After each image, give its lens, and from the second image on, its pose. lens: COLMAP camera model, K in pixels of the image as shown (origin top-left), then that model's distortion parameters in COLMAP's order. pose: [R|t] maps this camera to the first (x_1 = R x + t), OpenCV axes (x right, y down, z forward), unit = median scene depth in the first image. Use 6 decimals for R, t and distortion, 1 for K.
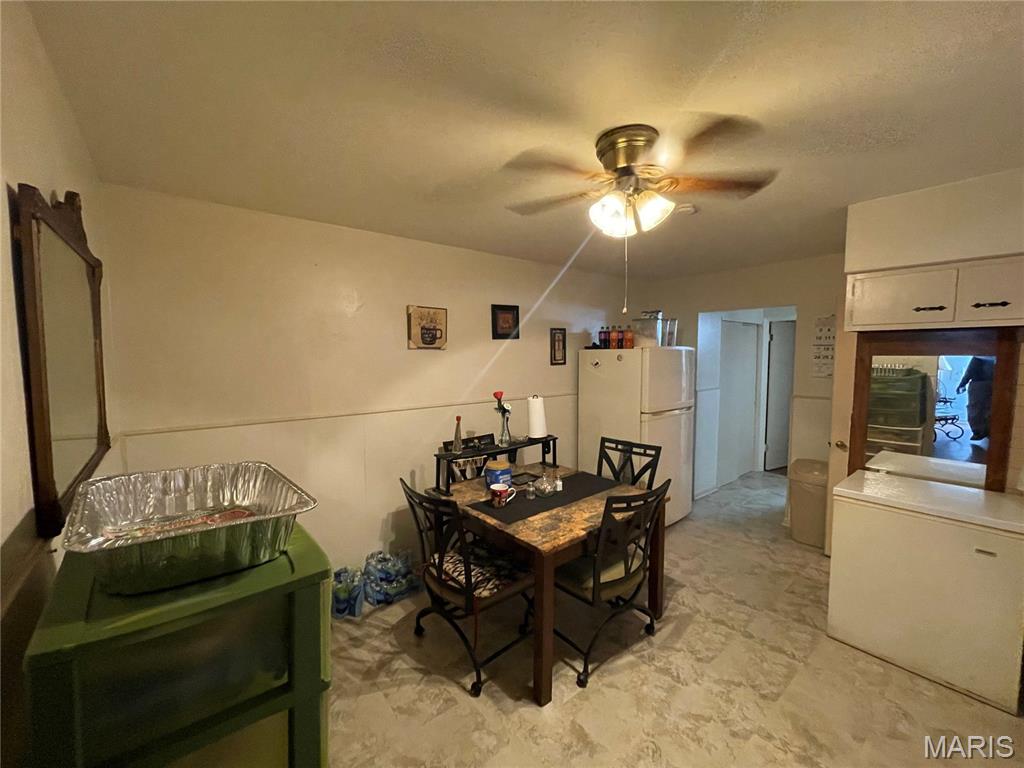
lens RADIAL K [[409.2, 0, 510.9], [0, 409.2, 380.8], [0, 0, 1]] dist [-0.004245, 0.001618]
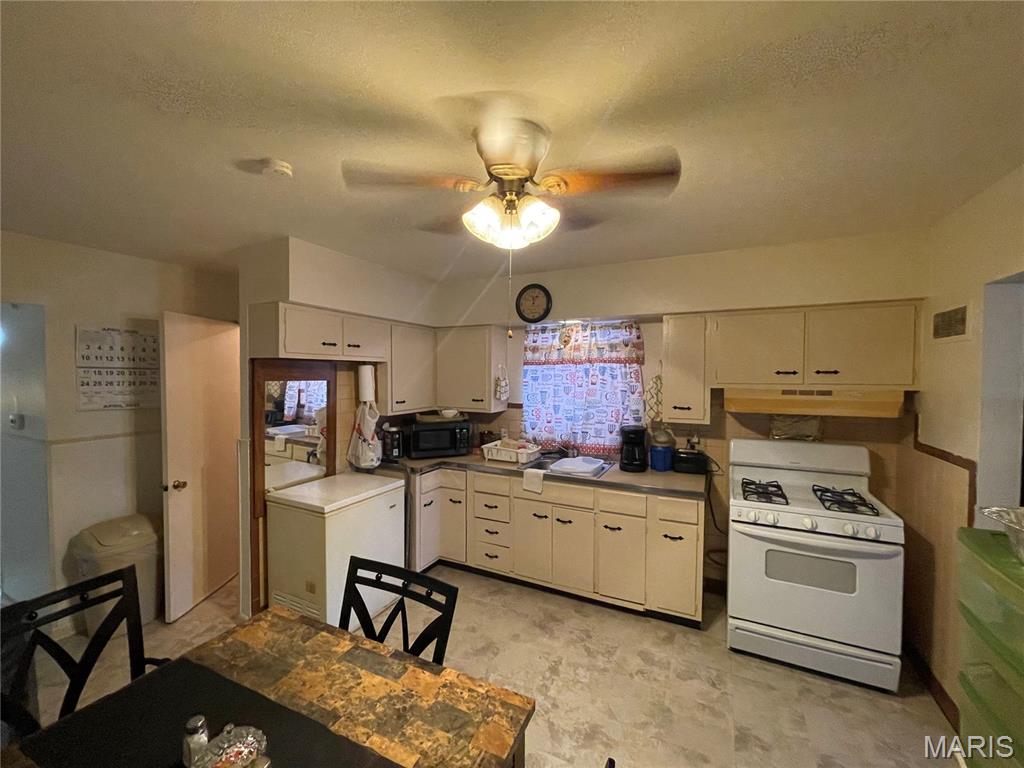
lens RADIAL K [[409.2, 0, 512.2], [0, 409.2, 384.5], [0, 0, 1]] dist [-0.004245, 0.001618]
pose [[-0.404264, -0.017702, 0.914471, -0.324928], [0.059713, 0.997169, 0.045701, -0.064609], [-0.912691, 0.073081, -0.402062, 0.879136]]
